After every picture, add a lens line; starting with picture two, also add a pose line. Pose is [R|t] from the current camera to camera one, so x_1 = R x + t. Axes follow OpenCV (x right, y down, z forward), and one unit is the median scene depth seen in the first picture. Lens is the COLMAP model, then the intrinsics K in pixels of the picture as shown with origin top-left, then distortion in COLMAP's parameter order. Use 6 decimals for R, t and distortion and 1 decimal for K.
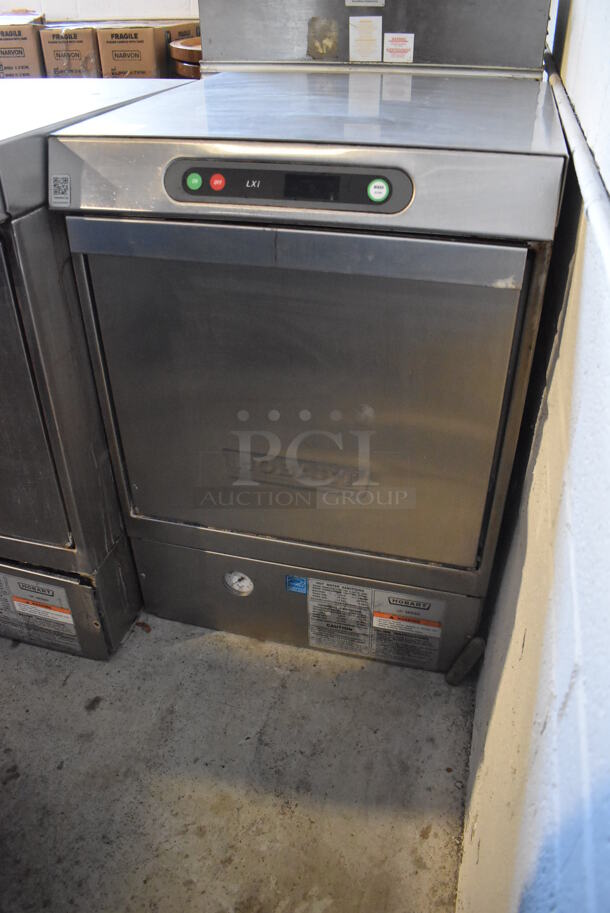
lens RADIAL K [[721.5, 0, 305.0], [0, 721.5, 456.5], [0, 0, 1]] dist [-0.097773, 0.004869]
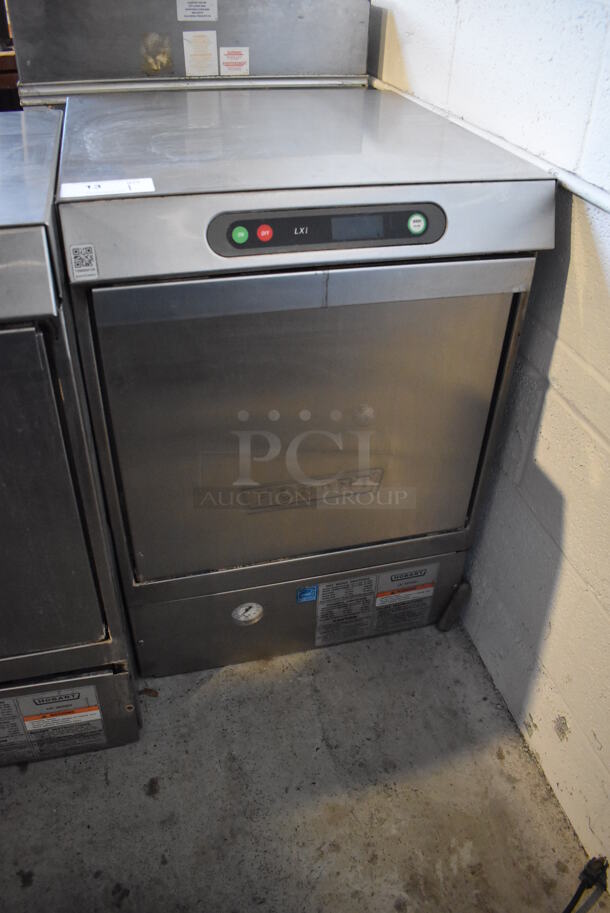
lens RADIAL K [[721.5, 0, 305.0], [0, 721.5, 456.5], [0, 0, 1]] dist [-0.097773, 0.004869]
pose [[0.868635, -0.264159, 0.419158, -0.410688], [0.247691, 0.964232, 0.094373, -0.117593], [-0.429095, 0.021846, 0.902995, 0.056403]]
